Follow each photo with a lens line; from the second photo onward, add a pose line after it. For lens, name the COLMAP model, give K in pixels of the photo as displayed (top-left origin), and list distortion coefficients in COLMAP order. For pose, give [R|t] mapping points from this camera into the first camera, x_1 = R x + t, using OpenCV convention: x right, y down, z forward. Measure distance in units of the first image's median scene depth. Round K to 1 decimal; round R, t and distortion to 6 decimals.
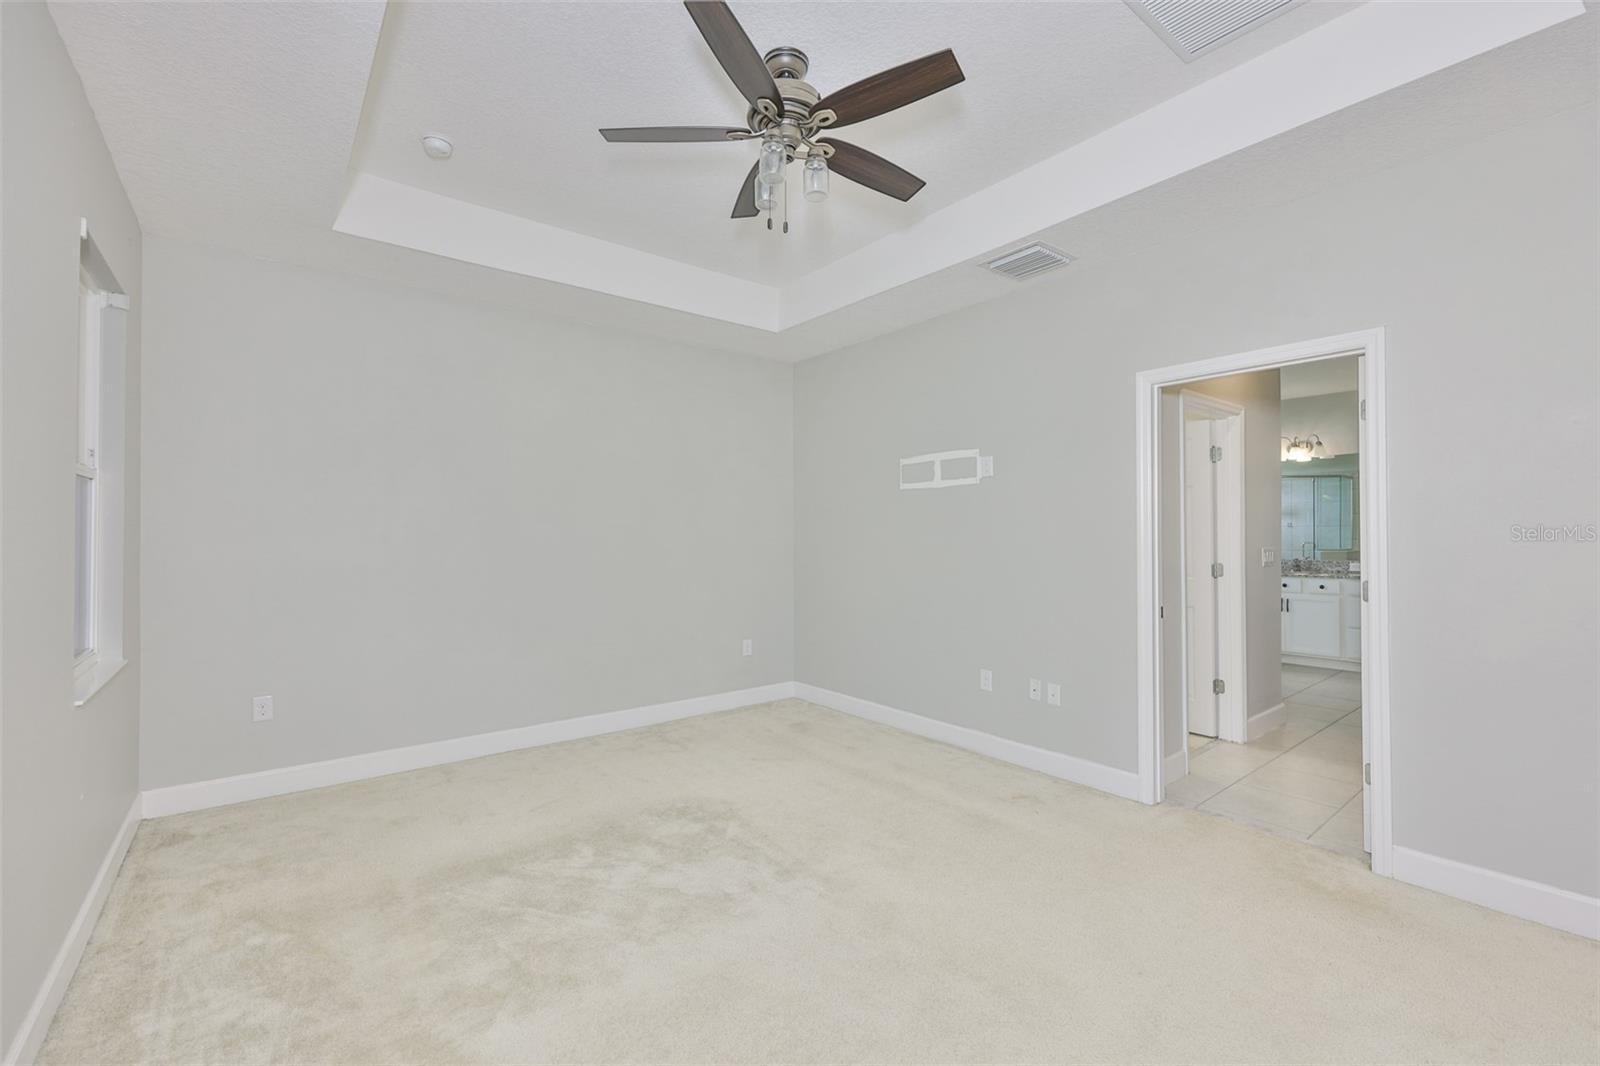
lens RADIAL K [[665.7, 0, 805.2], [0, 665.7, 533.8], [0, 0, 1]] dist [0.002269, -0.000351]
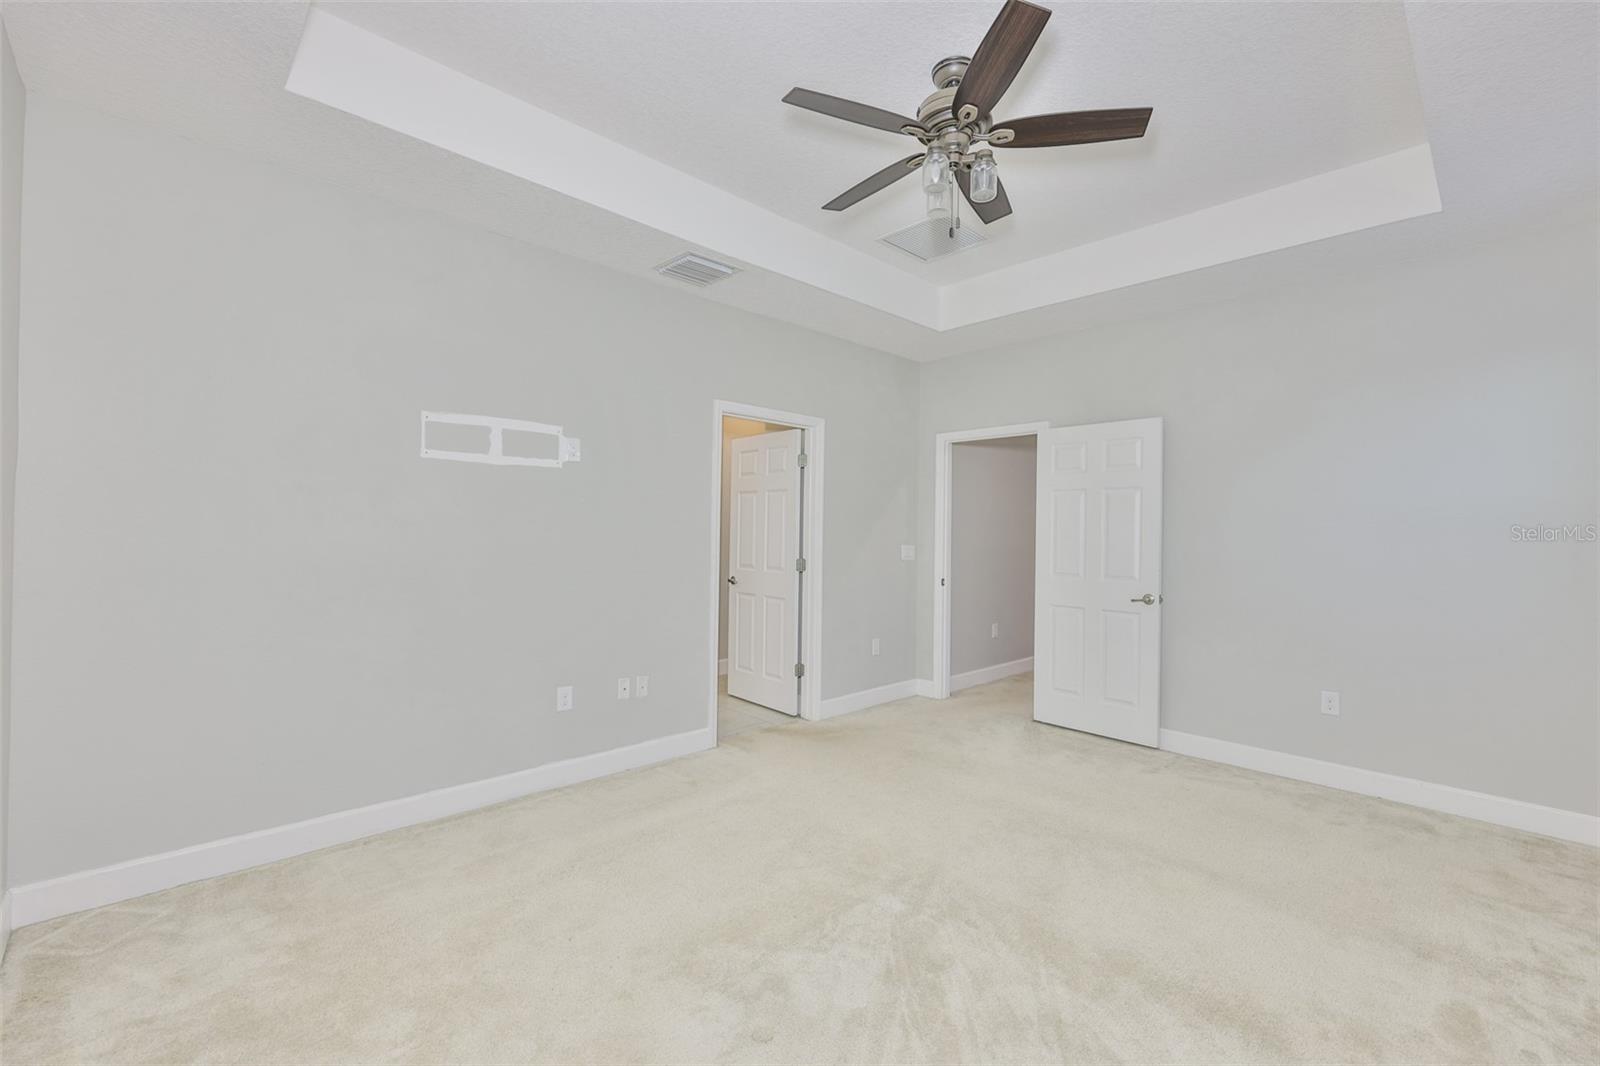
lens RADIAL K [[665.7, 0, 806.1], [0, 665.7, 533.2], [0, 0, 1]] dist [0.002269, -0.000351]
pose [[-0.075222, 0.008112, 0.997134, -0.600124], [-0.008103, 0.999929, -0.008746, 0.011902], [-0.997134, -0.008738, -0.075150, 0.748028]]
